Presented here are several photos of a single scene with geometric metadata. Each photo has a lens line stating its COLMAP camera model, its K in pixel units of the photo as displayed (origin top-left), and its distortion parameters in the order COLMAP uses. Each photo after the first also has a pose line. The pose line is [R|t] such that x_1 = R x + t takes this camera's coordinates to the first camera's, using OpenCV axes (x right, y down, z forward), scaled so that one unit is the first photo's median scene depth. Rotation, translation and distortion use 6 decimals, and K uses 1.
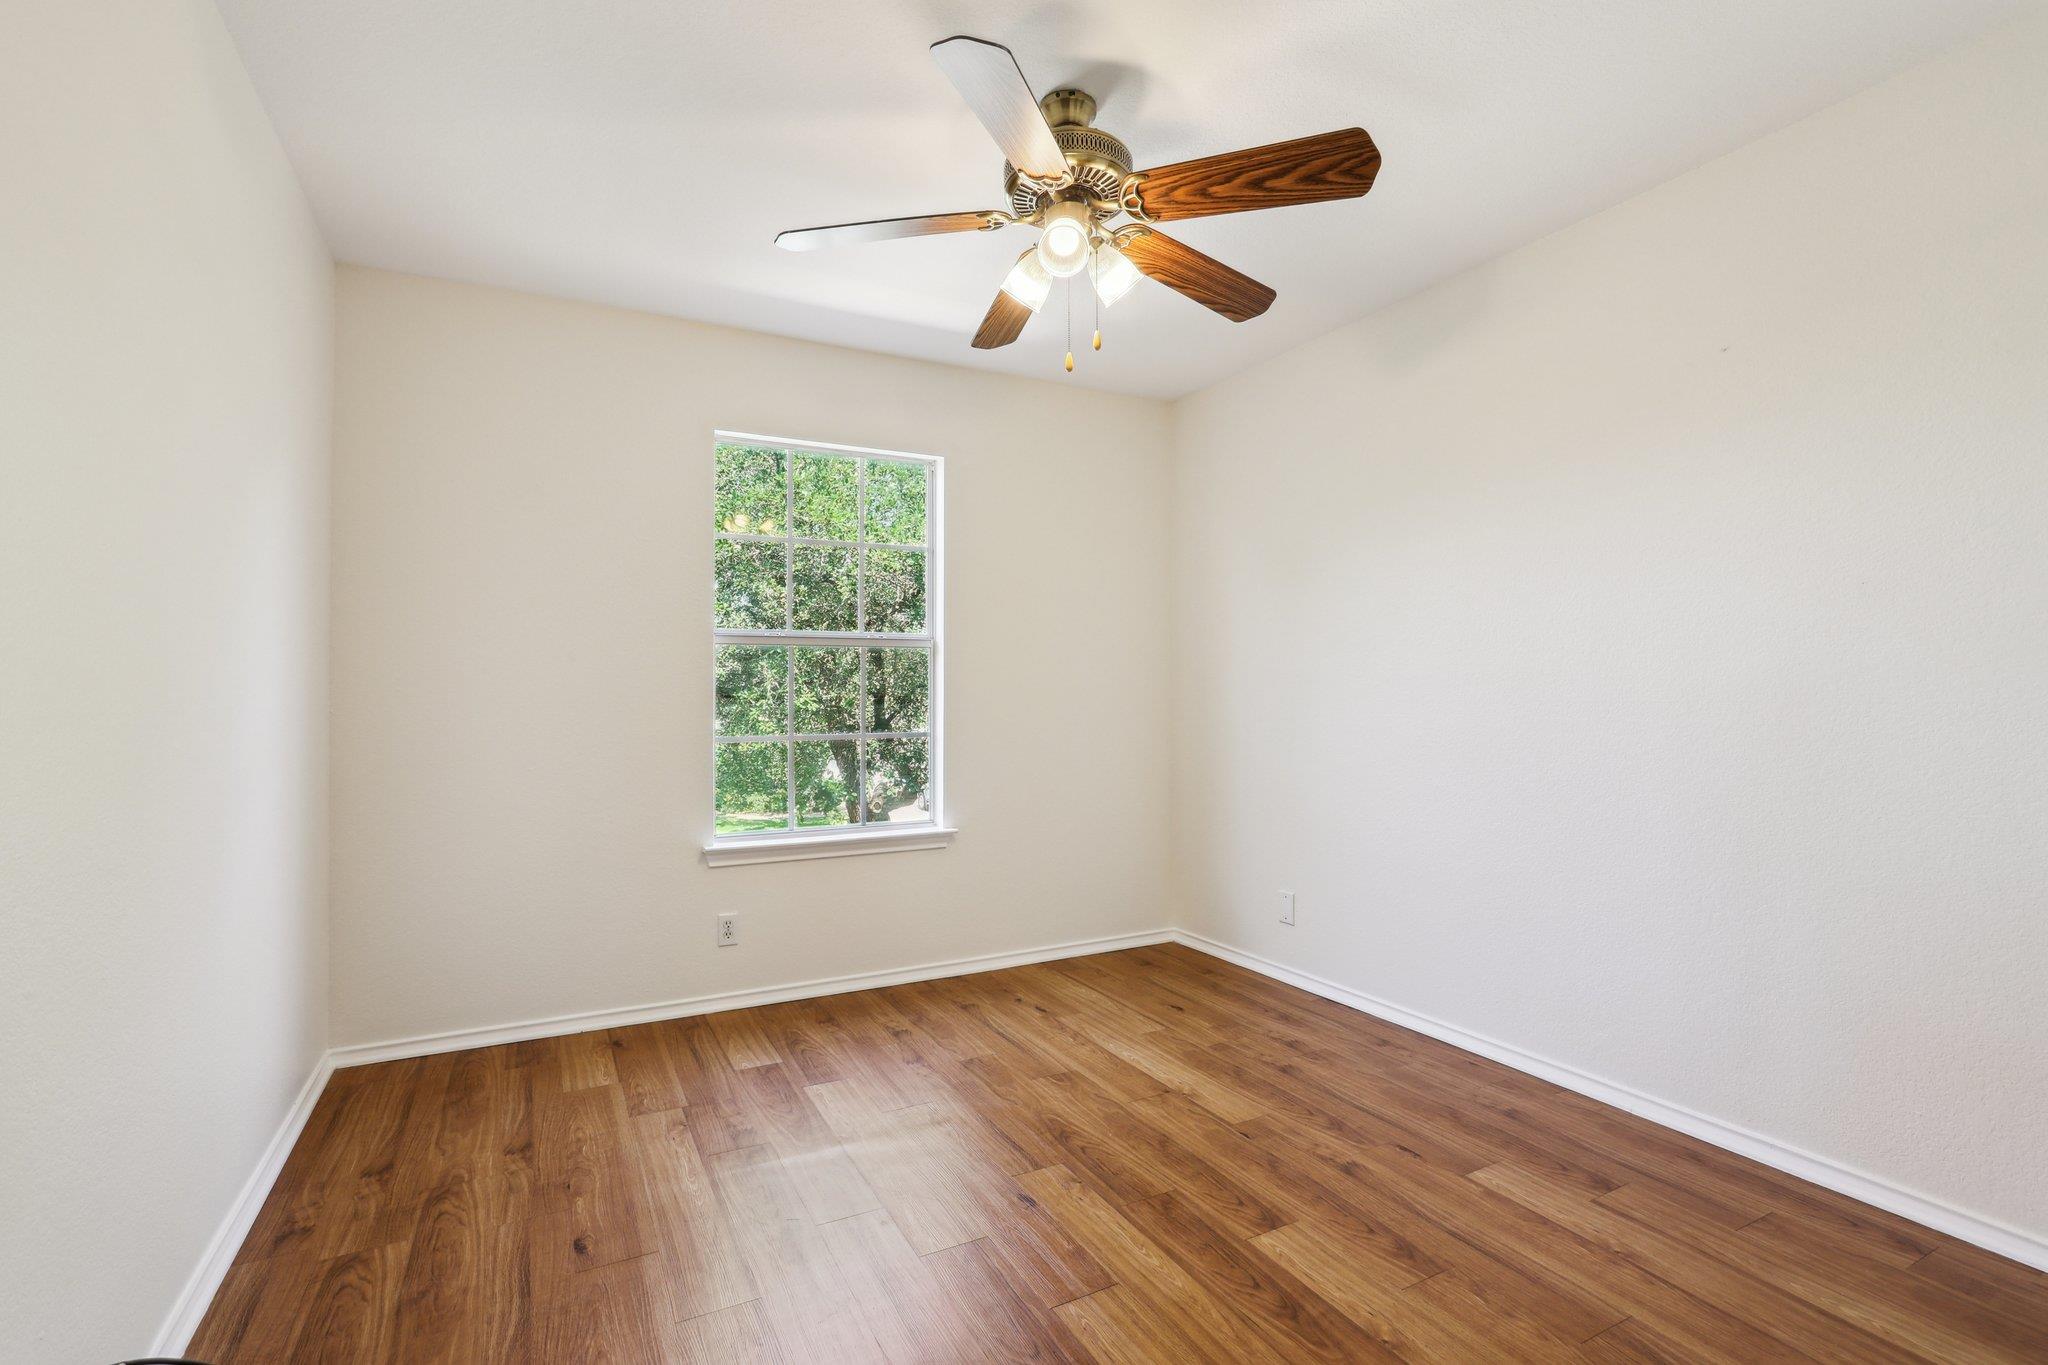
lens RADIAL K [[927.9, 0, 1015.2], [0, 927.9, 689.1], [0, 0, 1]] dist [-0.022824, 0.011755]
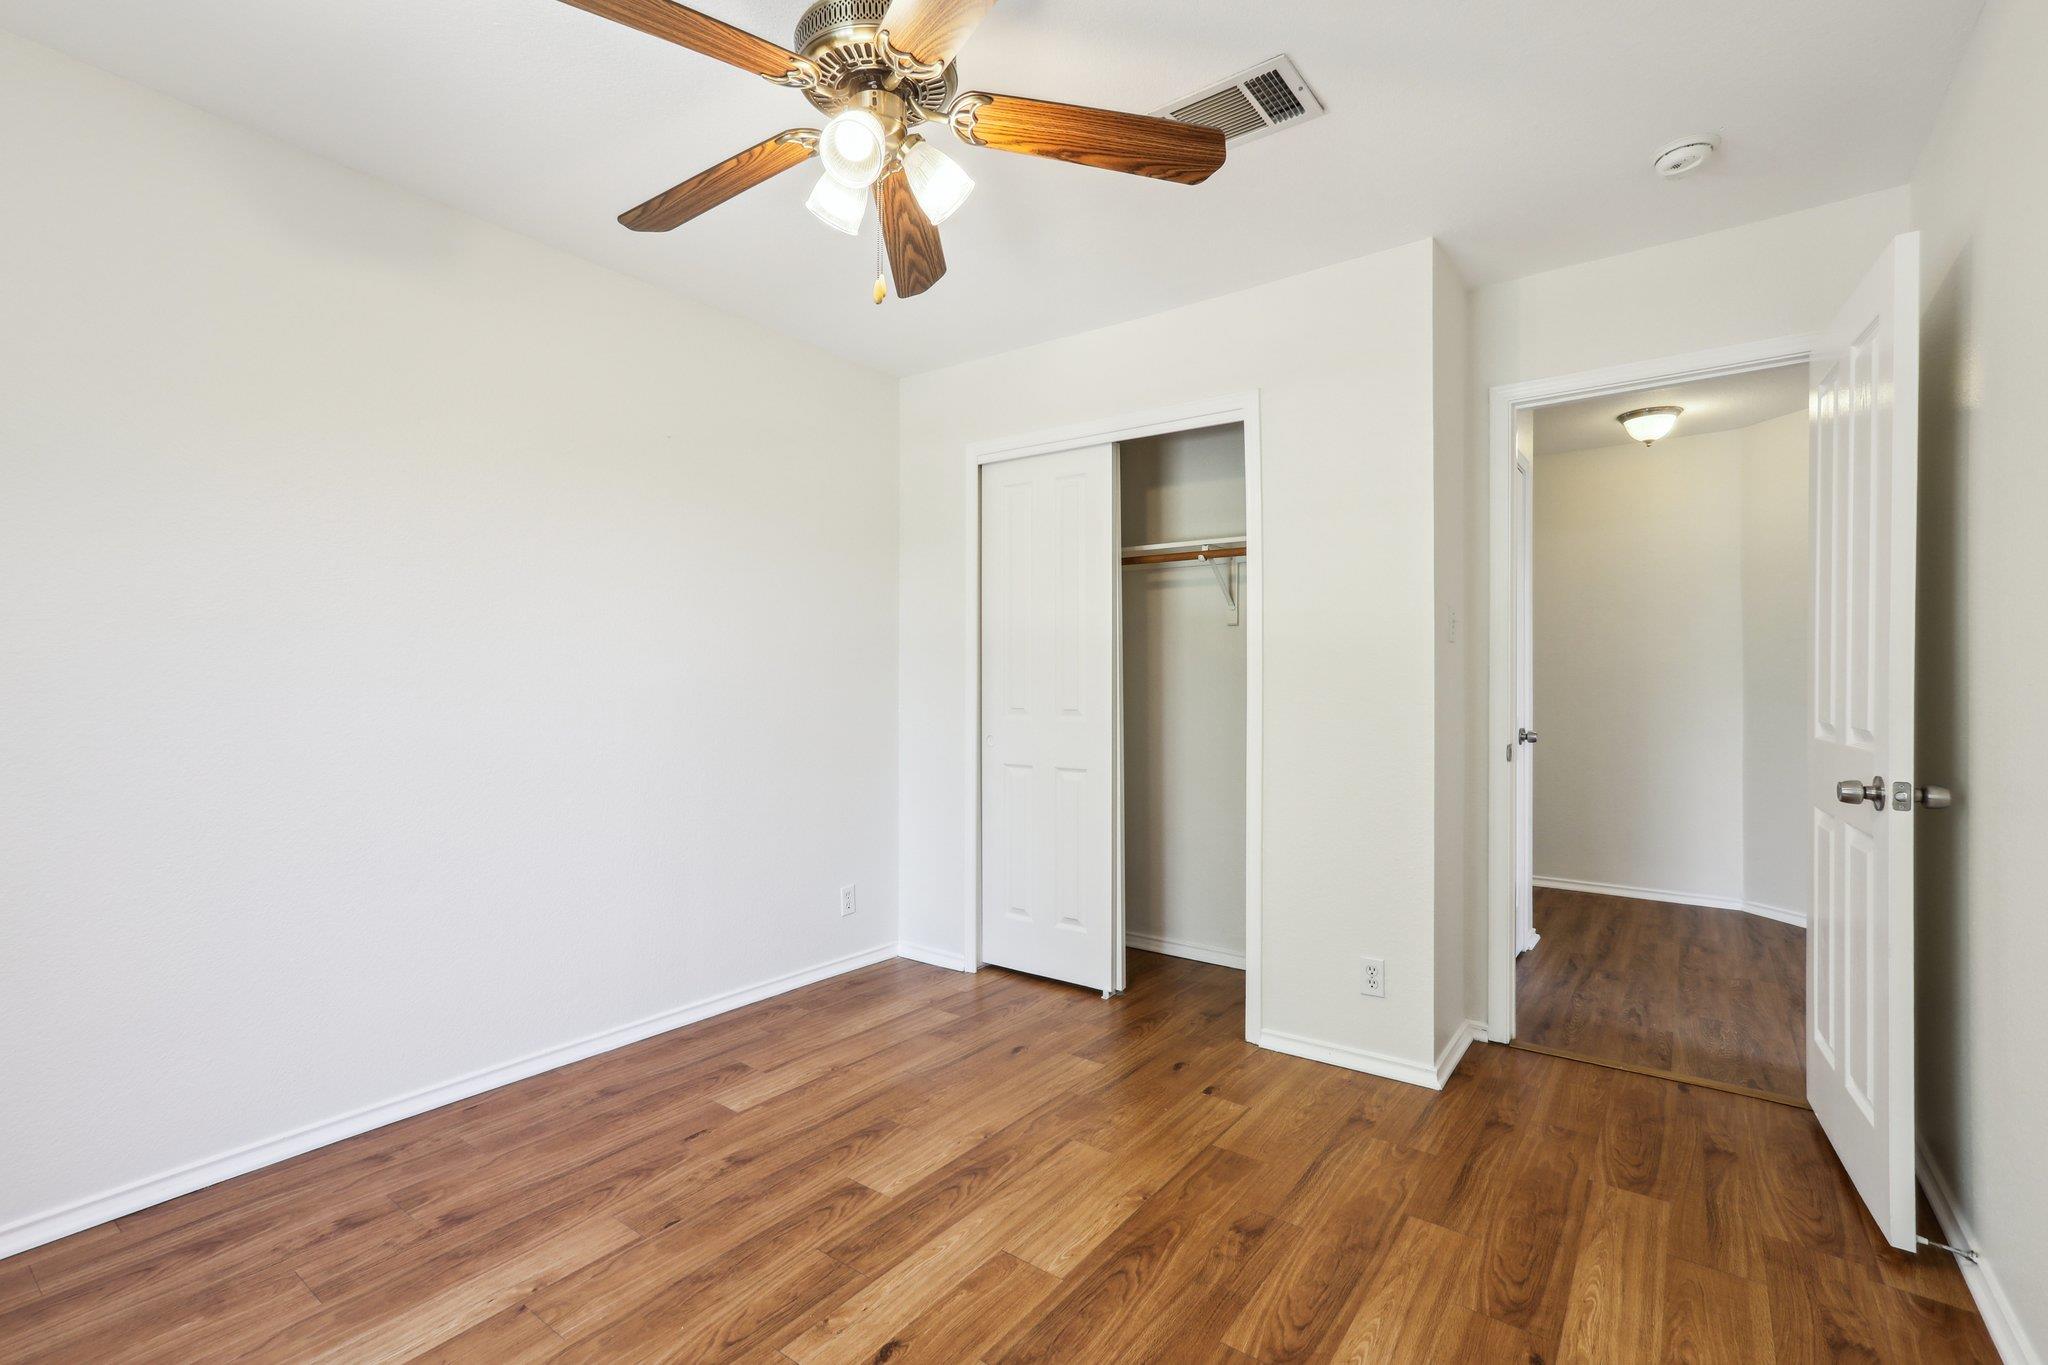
lens RADIAL K [[927.9, 0, 1015.1], [0, 927.9, 681.8], [0, 0, 1]] dist [-0.022824, 0.011755]
pose [[-0.431046, 0.005825, 0.902311, -0.679930], [0.002767, 0.999983, -0.005134, -0.001048], [-0.902326, 0.000283, -0.431055, 1.149911]]
